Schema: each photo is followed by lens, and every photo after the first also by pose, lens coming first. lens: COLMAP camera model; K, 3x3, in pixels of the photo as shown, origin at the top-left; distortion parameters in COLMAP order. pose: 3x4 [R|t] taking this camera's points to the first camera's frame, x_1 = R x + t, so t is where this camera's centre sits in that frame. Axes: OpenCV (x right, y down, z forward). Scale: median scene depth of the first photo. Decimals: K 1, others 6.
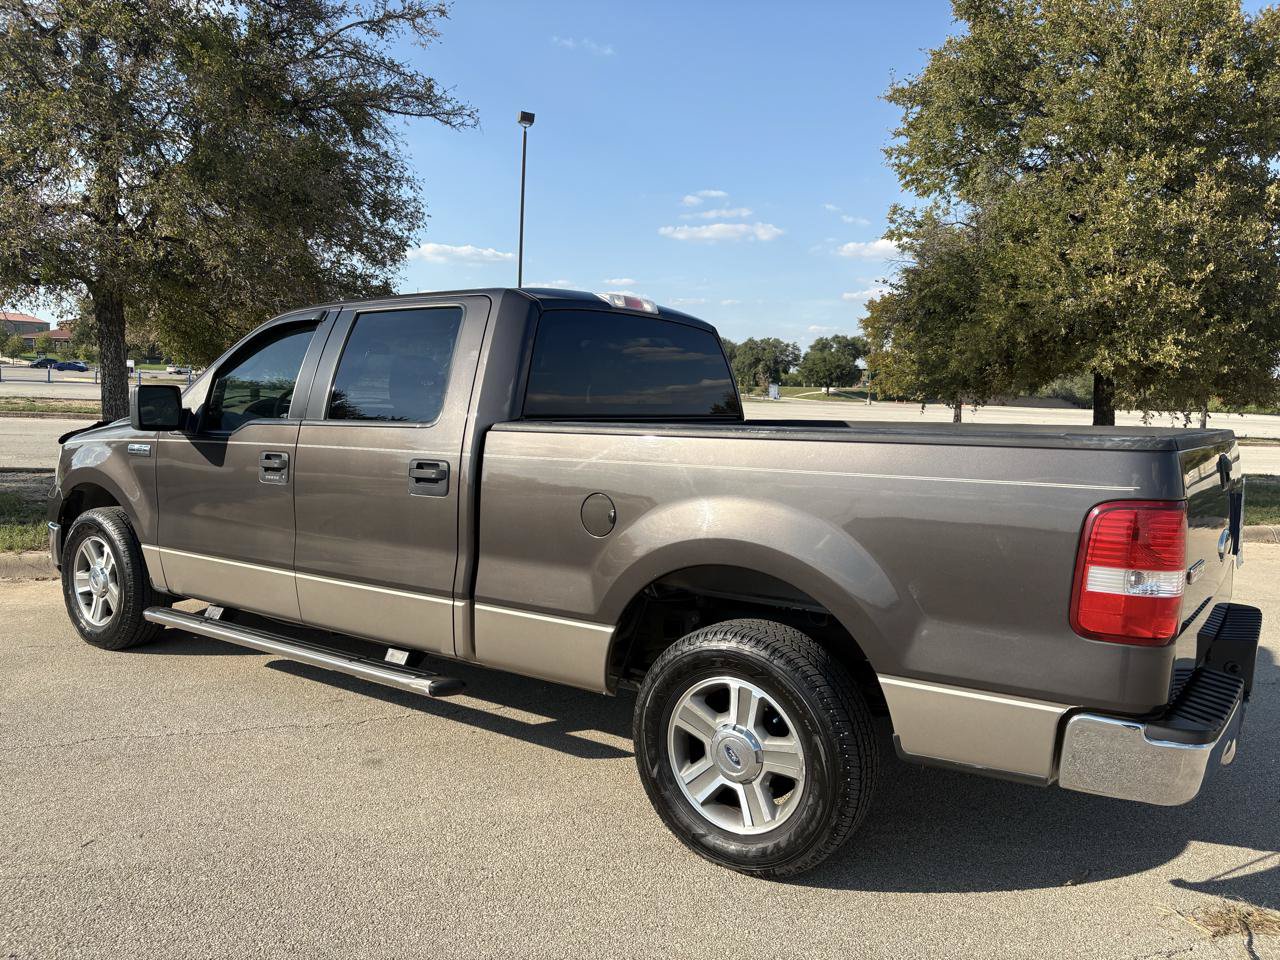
lens RADIAL K [[965.4, 0, 641.0], [0, 965.4, 485.3], [0, 0, 1]] dist [0.070678, -0.095564]
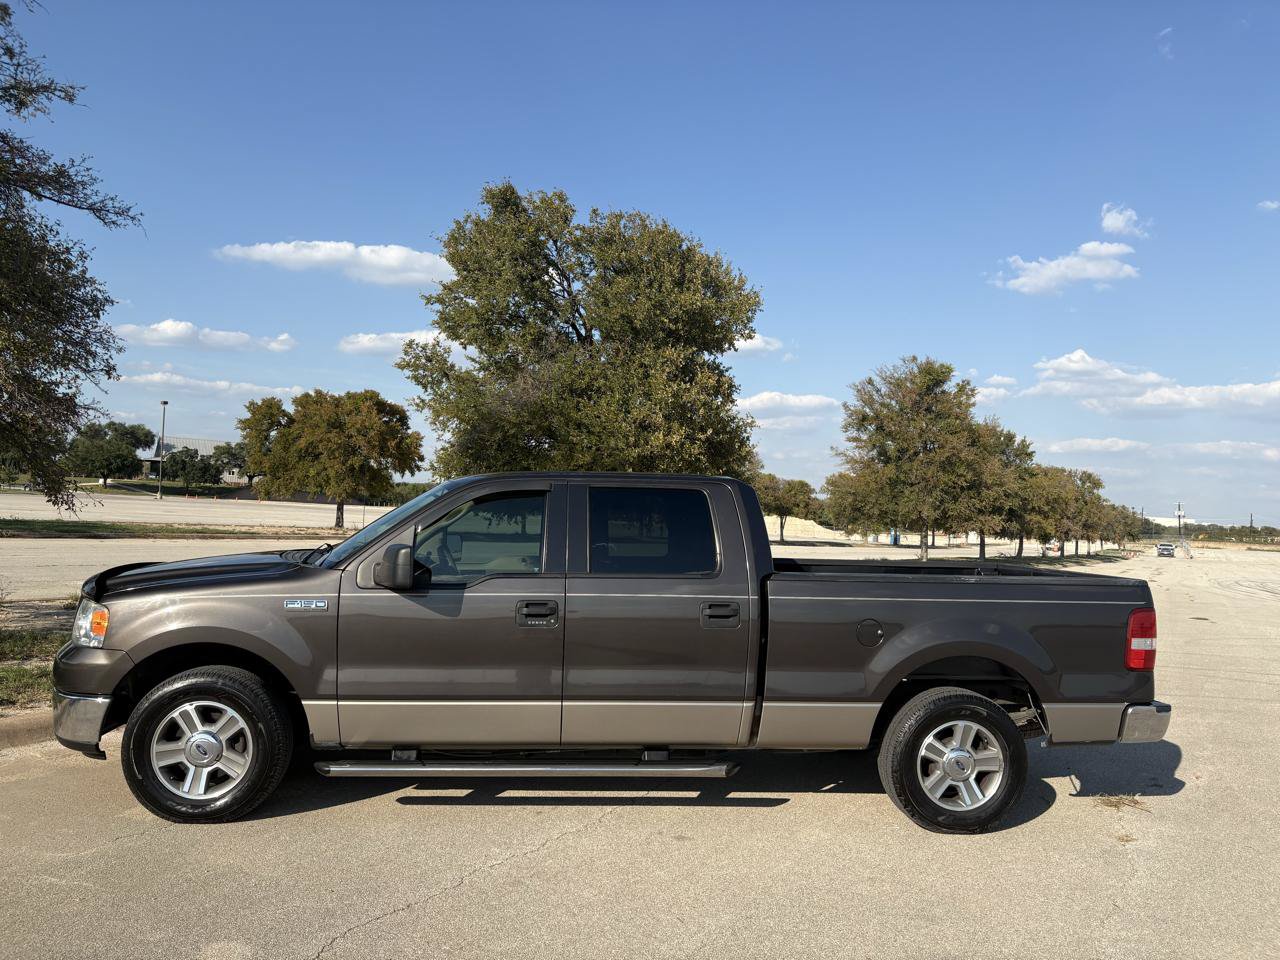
lens RADIAL K [[961.6, 0, 638.7], [0, 961.6, 482.2], [0, 0, 1]] dist [0.020541, -0.002562]
pose [[0.754672, 0.026405, 0.655570, -0.424475], [0.039315, 0.995574, -0.085358, -0.029540], [-0.654923, 0.090191, 0.750294, 0.008062]]
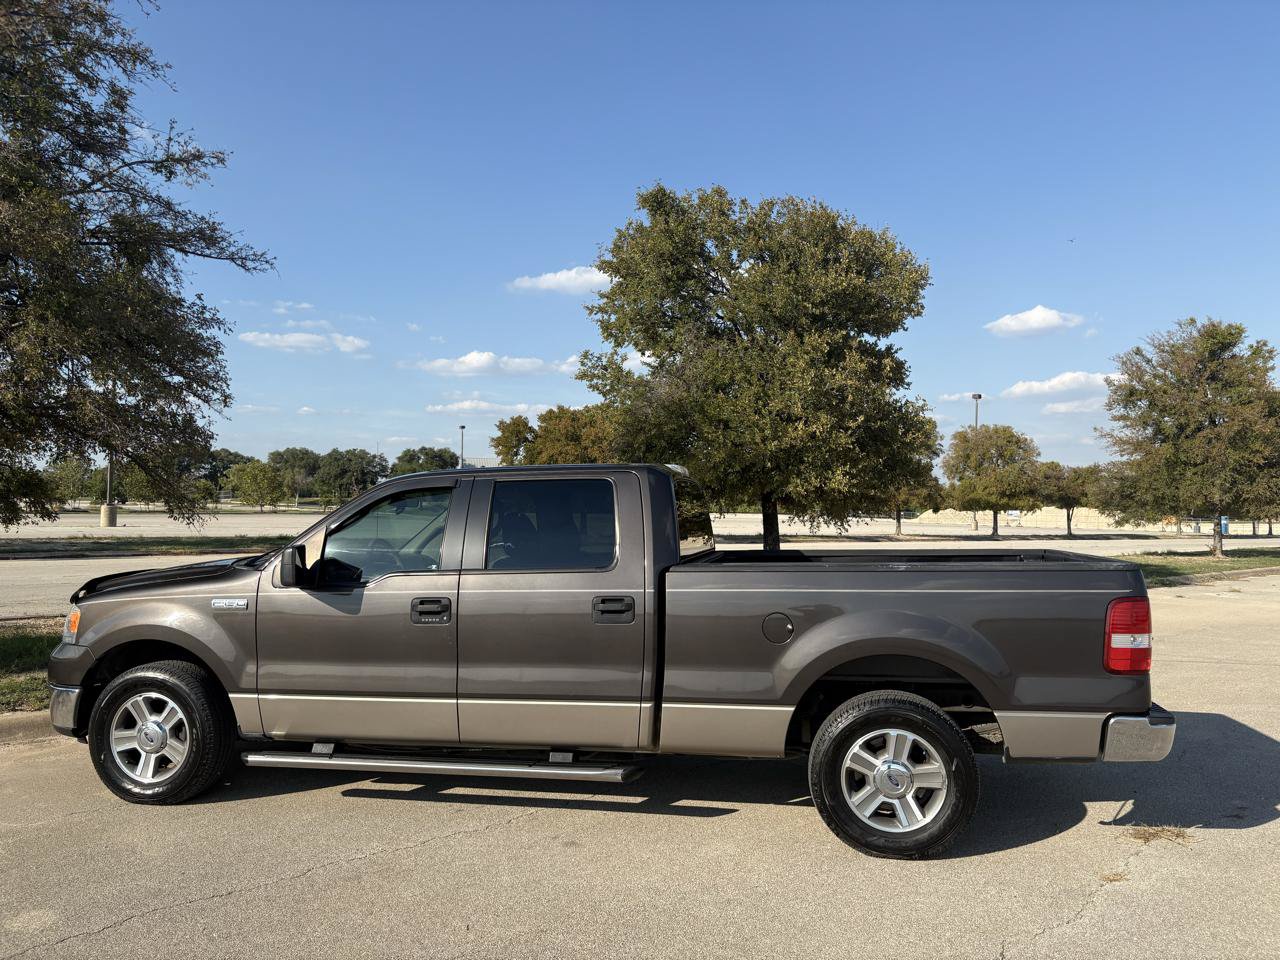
lens RADIAL K [[959.3, 0, 637.4], [0, 959.3, 484.6], [0, 0, 1]] dist [0.058918, -0.076730]
pose [[0.910956, -0.012835, 0.412304, -0.252888], [0.059320, 0.993203, -0.100147, -0.015517], [-0.408216, 0.115687, 0.905525, -0.075128]]
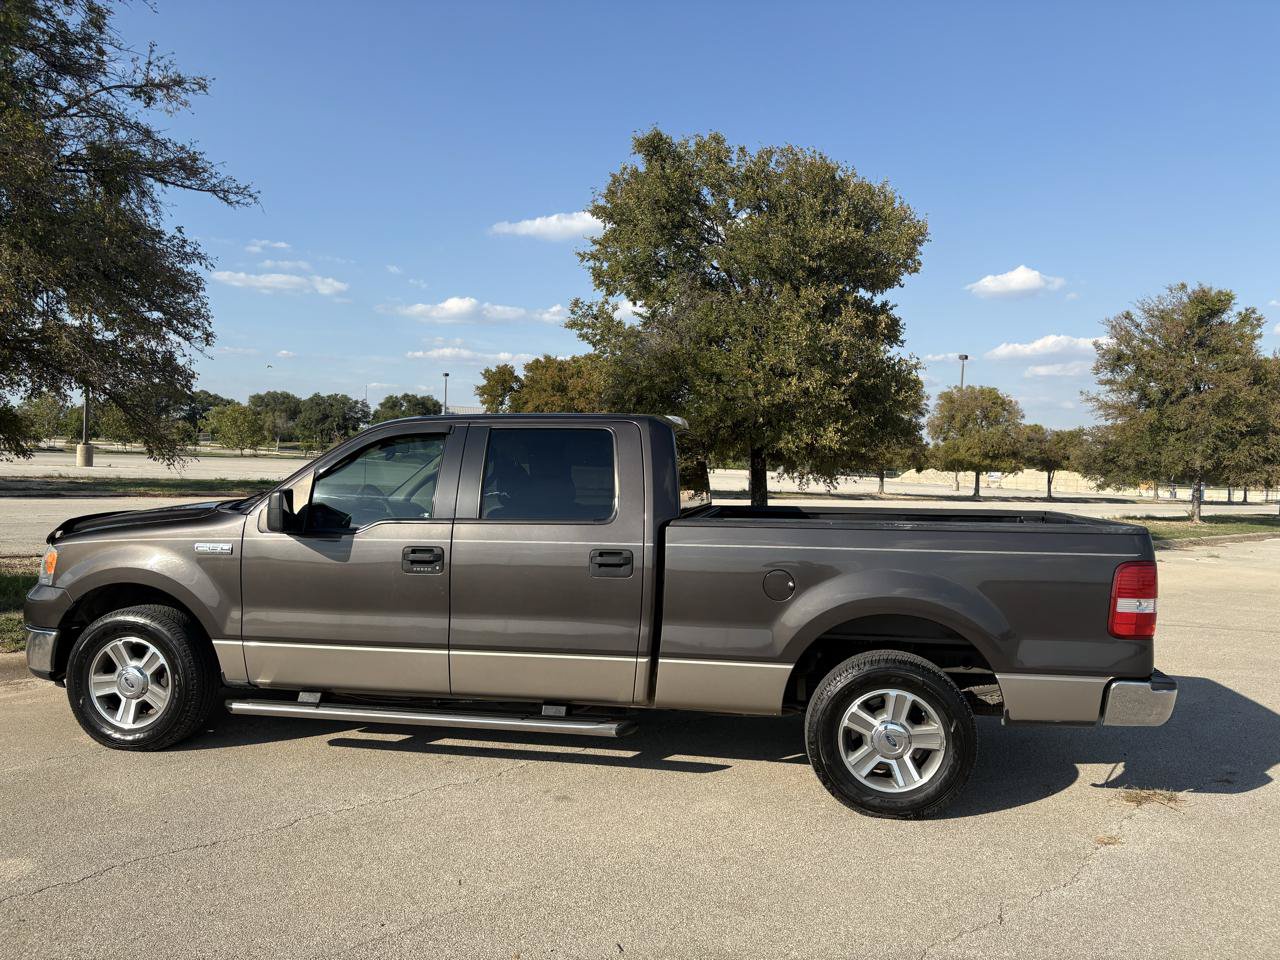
lens RADIAL K [[960.5, 0, 641.9], [0, 960.5, 484.9], [0, 0, 1]] dist [0.055467, -0.072936]
pose [[0.902017, -0.011761, 0.431540, -0.254756], [0.037064, 0.998048, -0.050271, -0.016138], [-0.430107, 0.061340, 0.900692, -0.059901]]
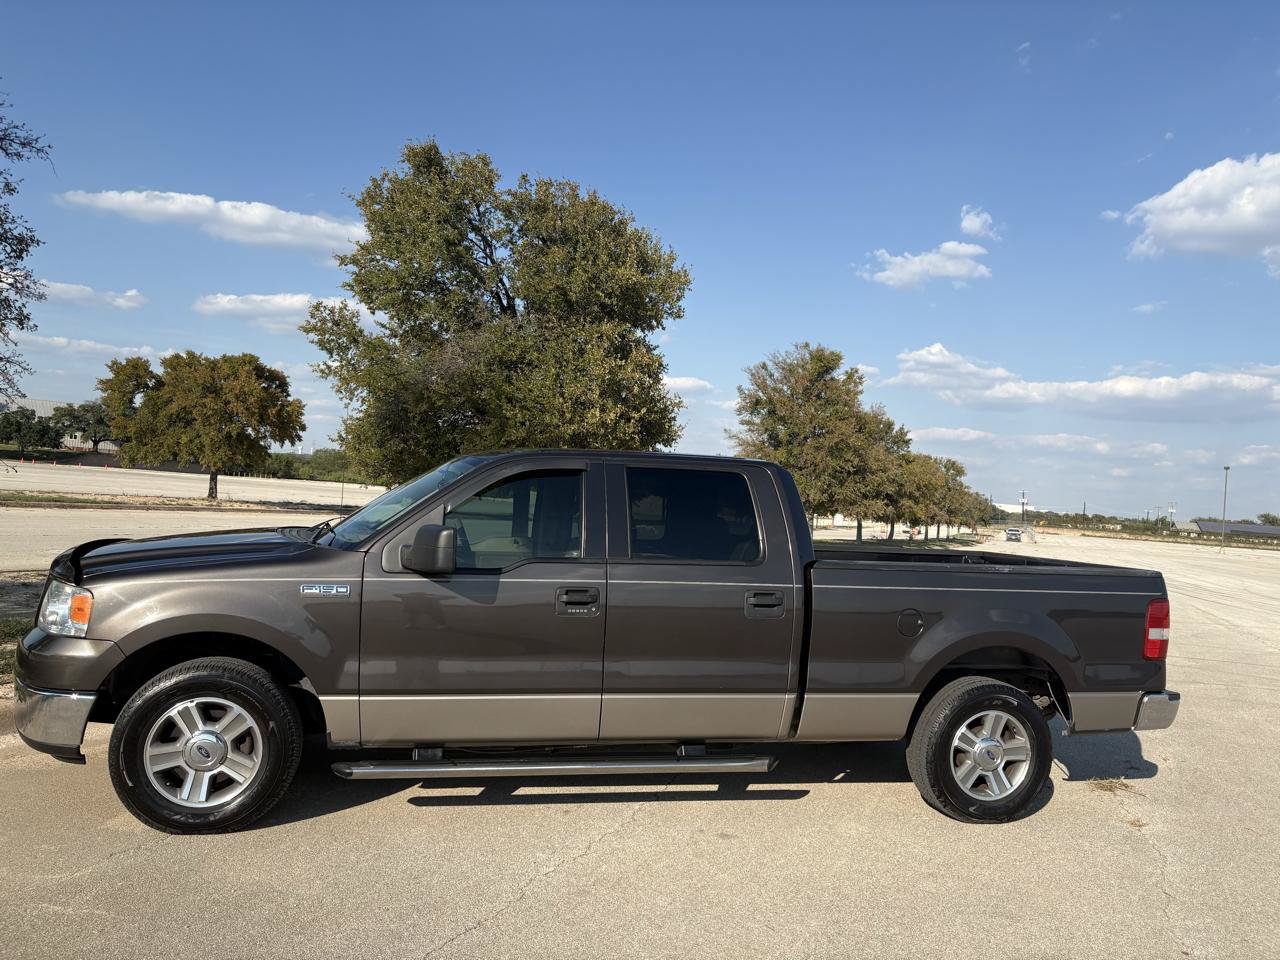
lens RADIAL K [[961.8, 0, 640.7], [0, 961.8, 481.7], [0, 0, 1]] dist [0.015224, 0.001568]
pose [[0.659642, 0.028051, 0.751057, -0.464158], [0.024240, 0.997989, -0.058563, -0.035774], [-0.751189, 0.056837, 0.657635, 0.086321]]
